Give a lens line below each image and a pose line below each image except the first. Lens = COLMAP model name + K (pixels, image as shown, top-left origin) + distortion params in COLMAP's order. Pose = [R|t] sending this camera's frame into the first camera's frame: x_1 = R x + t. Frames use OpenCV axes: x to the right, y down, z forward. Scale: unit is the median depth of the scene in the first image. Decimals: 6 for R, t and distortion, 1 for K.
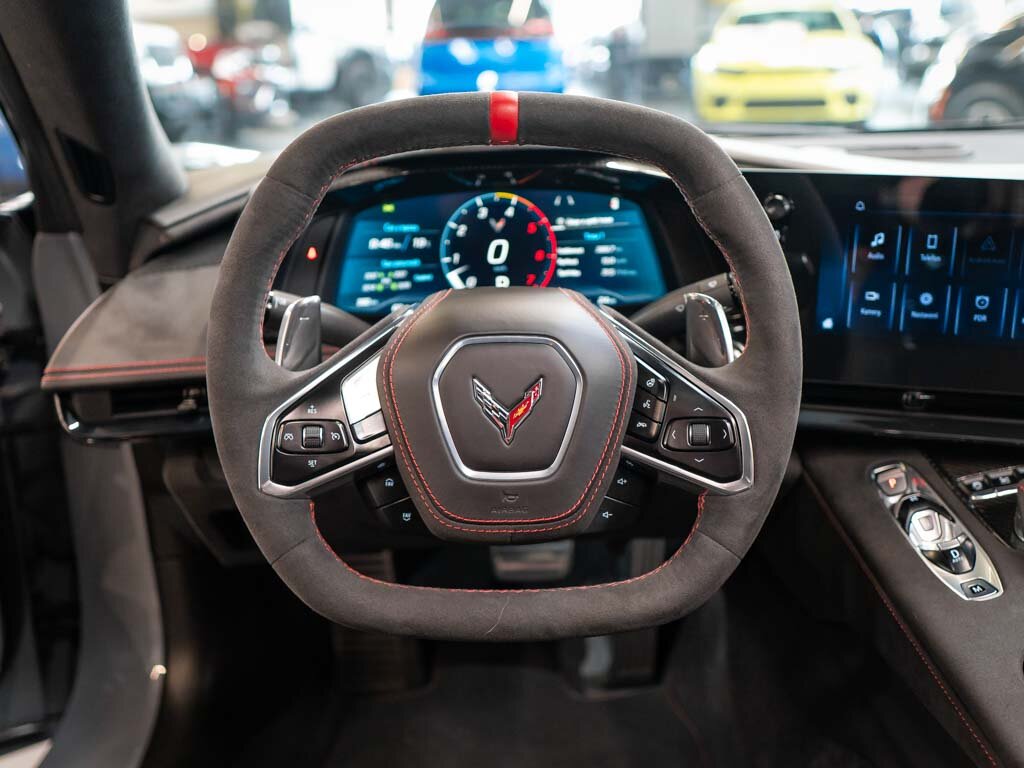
lens RADIAL K [[1044.1, 0, 509.7], [0, 1044.1, 412.1], [0, 0, 1]] dist [0.000393, -0.015621]
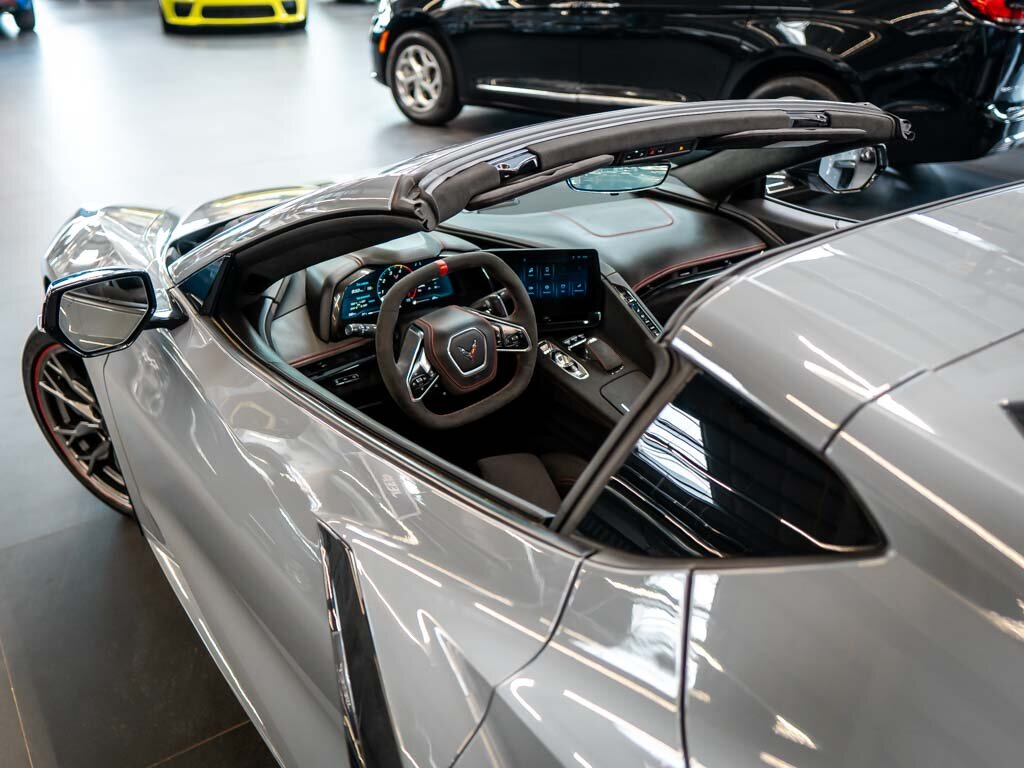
lens RADIAL K [[847.3, 0, 501.4], [0, 847.3, 382.4], [0, 0, 1]] dist [-0.004675, -0.007765]
pose [[0.851089, -0.211900, 0.480359, -1.173683], [0.139708, 0.973352, 0.181842, -0.368404], [-0.506091, -0.087654, 0.858014, -1.330484]]
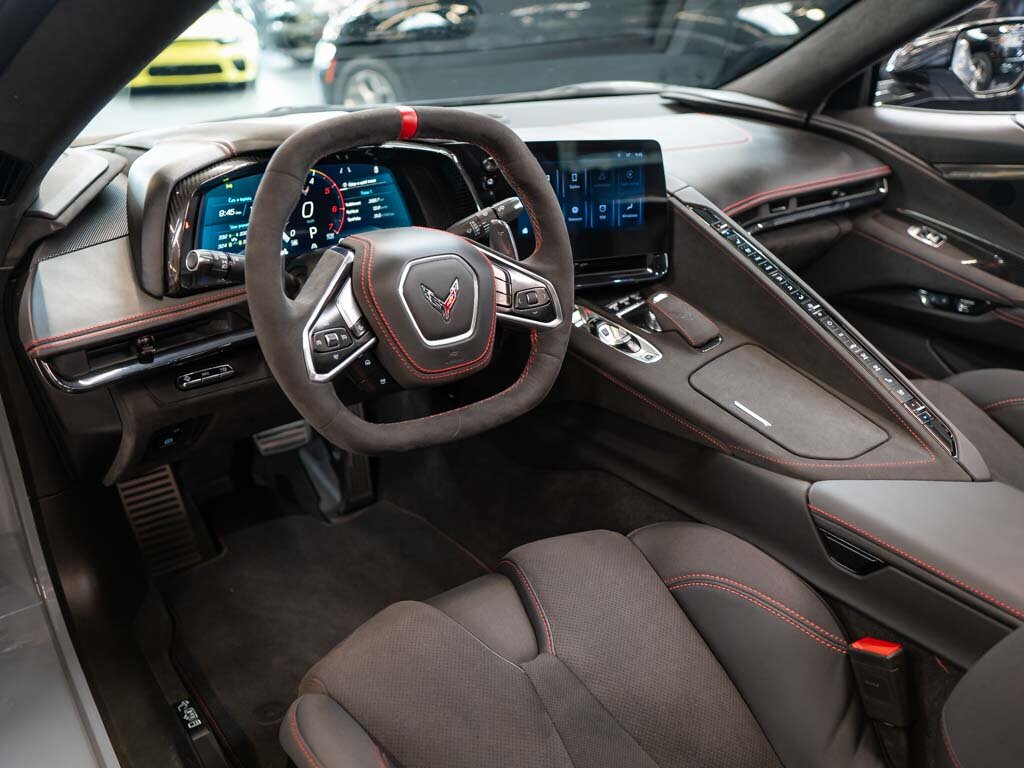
lens RADIAL K [[847.3, 0, 501.4], [0, 847.3, 382.4], [0, 0, 1]] dist [-0.004675, -0.007765]
pose [[0.822248, -0.211952, 0.528190, -0.625189], [0.175069, 0.977262, 0.119621, -0.019222], [-0.541535, -0.005889, 0.840658, -0.171087]]
